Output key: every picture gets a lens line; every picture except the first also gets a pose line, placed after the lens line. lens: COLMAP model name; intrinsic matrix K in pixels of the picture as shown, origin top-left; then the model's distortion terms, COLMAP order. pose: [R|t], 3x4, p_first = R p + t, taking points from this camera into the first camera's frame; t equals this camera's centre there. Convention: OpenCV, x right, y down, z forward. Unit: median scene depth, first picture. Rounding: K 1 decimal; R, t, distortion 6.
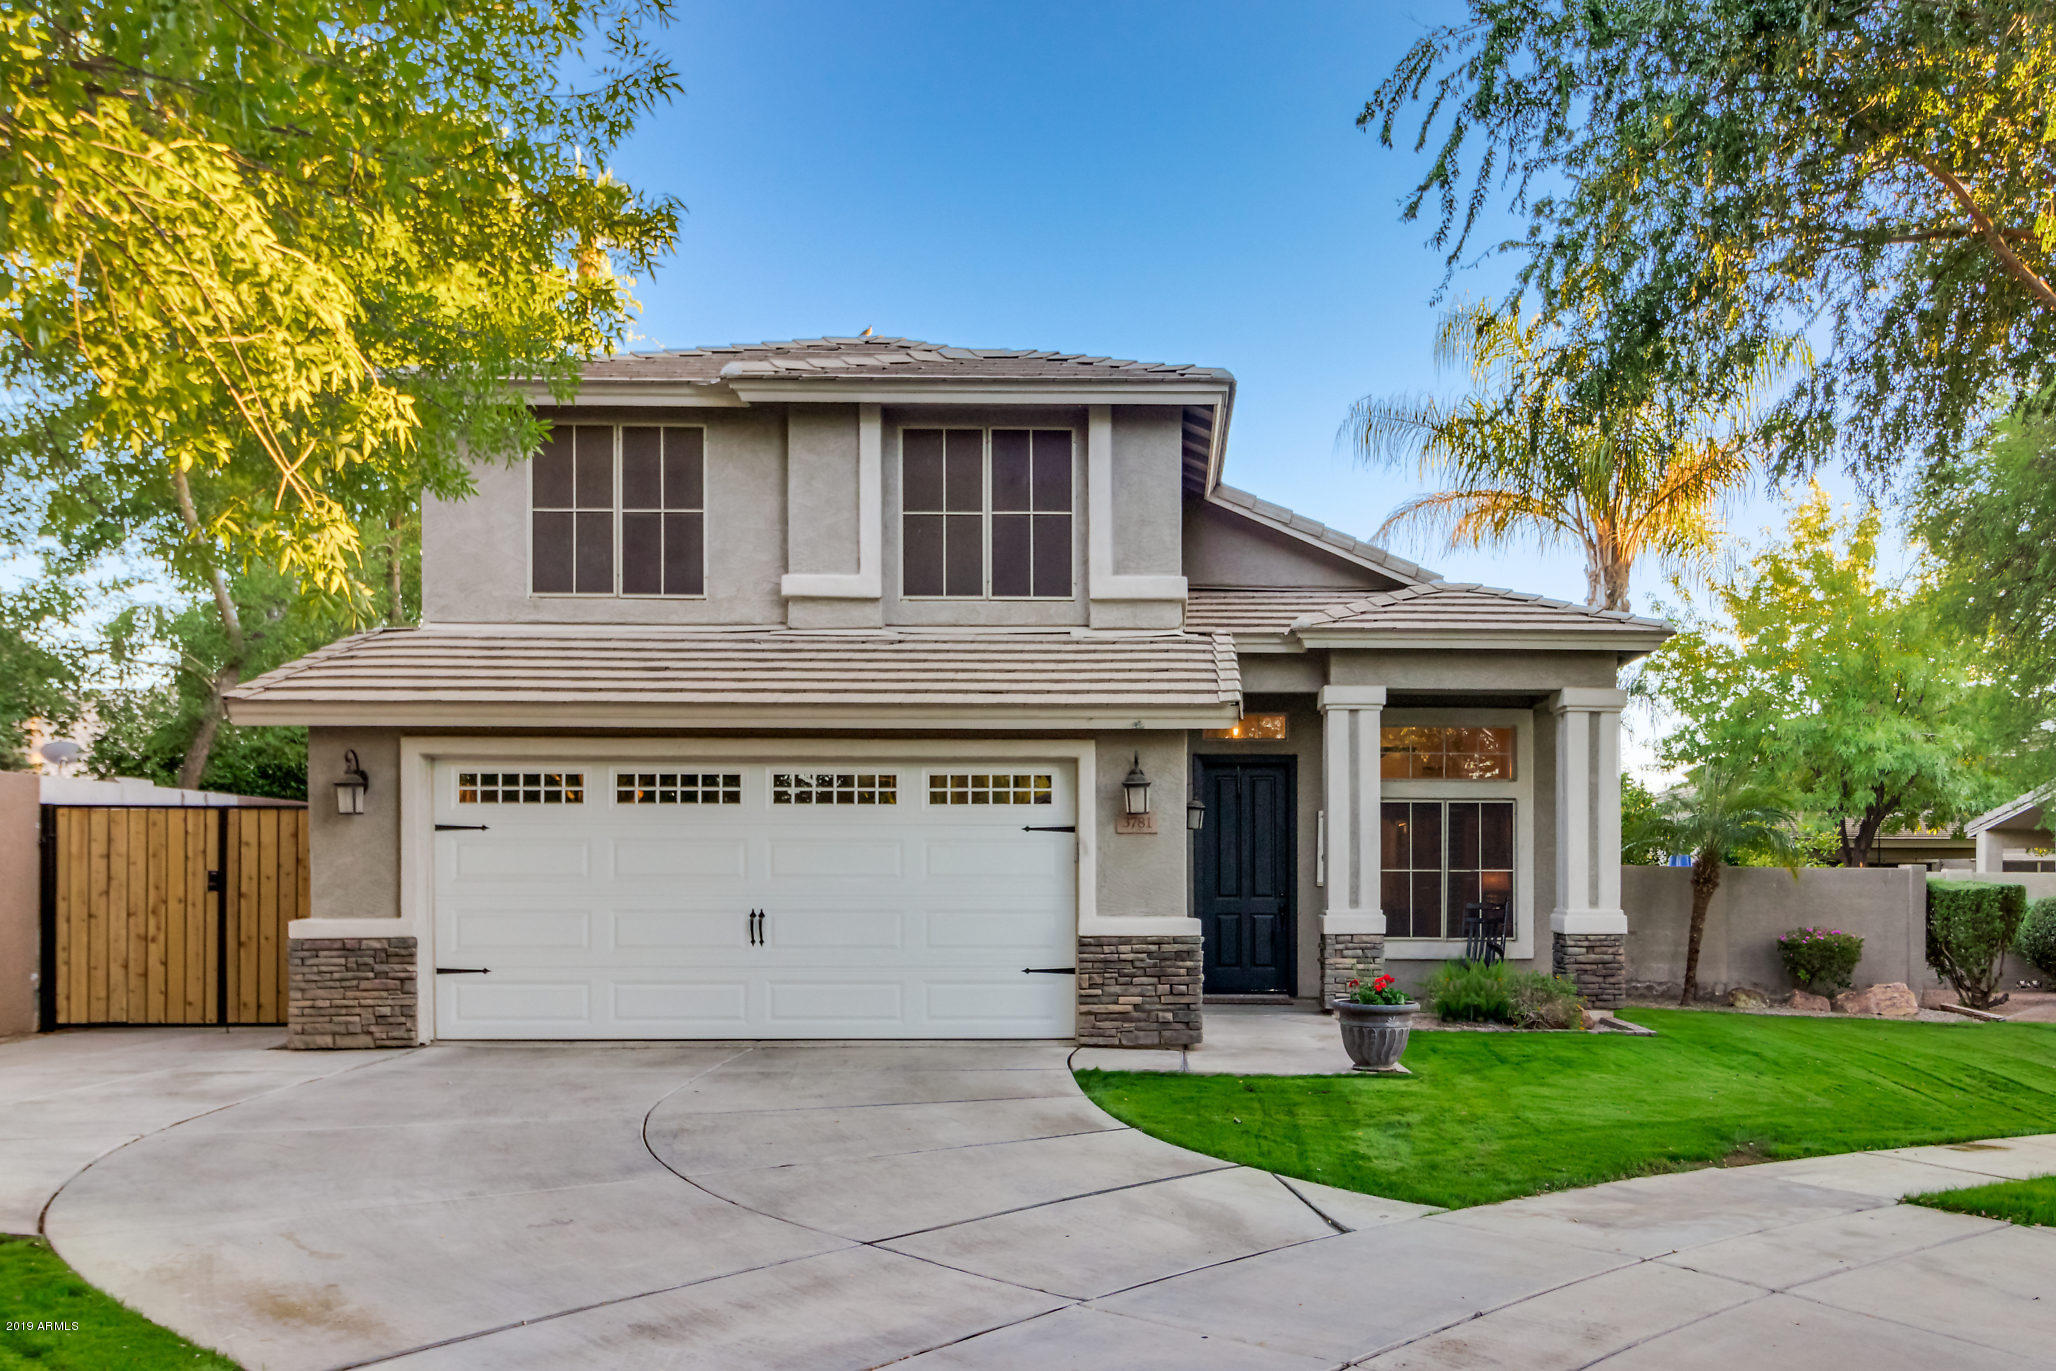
lens RADIAL K [[1553.6, 0, 1028.6], [0, 1553.6, 685.1], [0, 0, 1]] dist [0.003023, 0.002853]
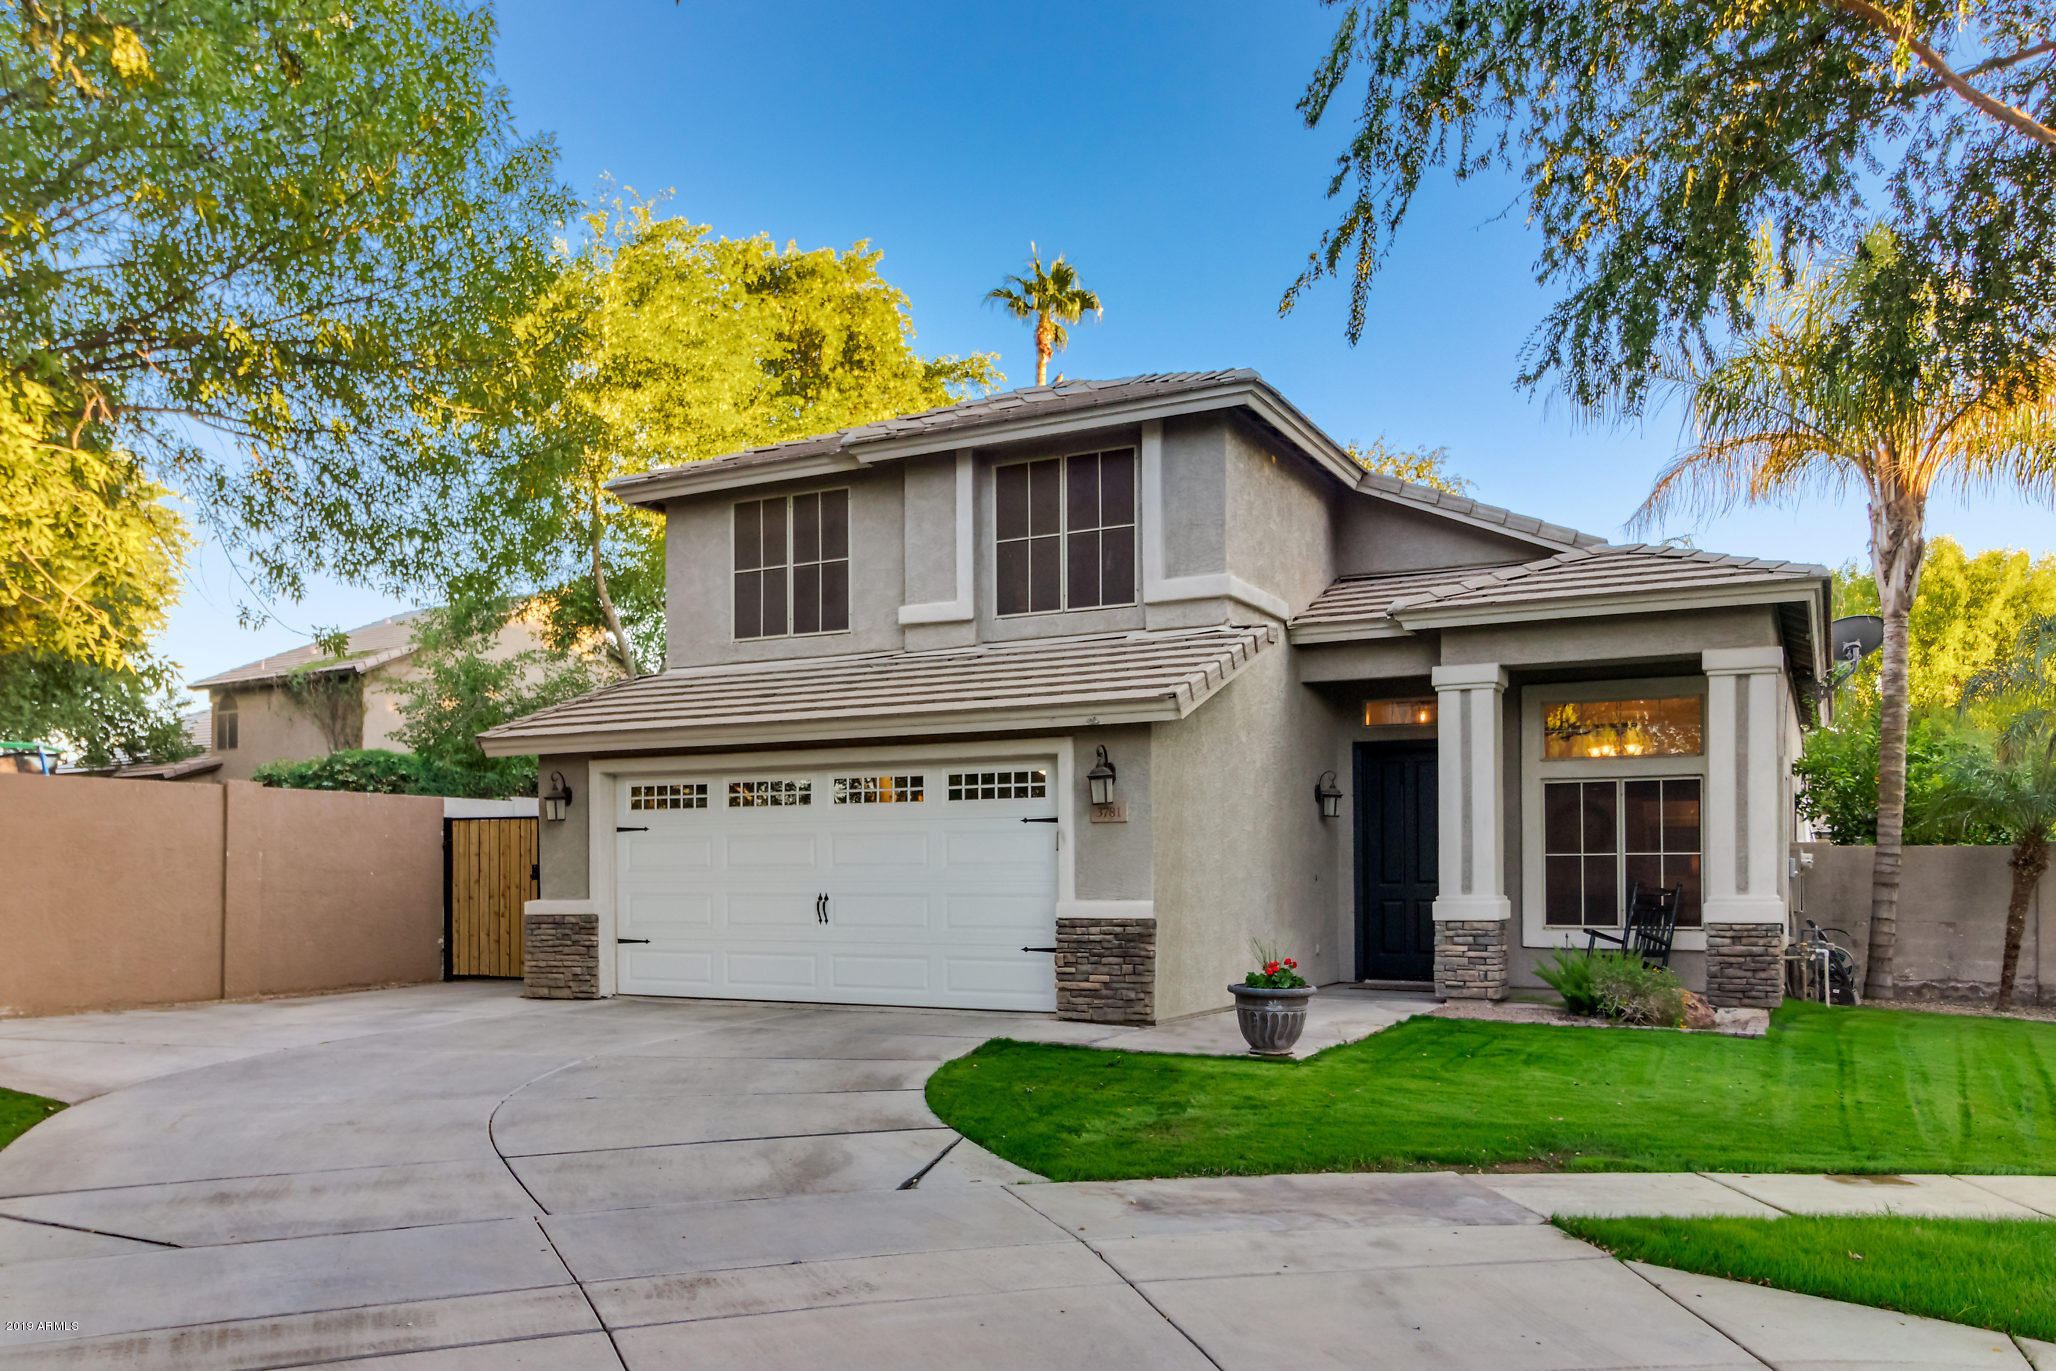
lens RADIAL K [[1435.9, 0, 1028.5], [0, 1435.9, 685.0], [0, 0, 1]] dist [0.004594, 0.000879]
pose [[0.888097, -0.065022, -0.455034, 0.469149], [0.063121, 0.997818, -0.019389, 0.016665], [0.455301, -0.011503, 0.890263, 0.095921]]
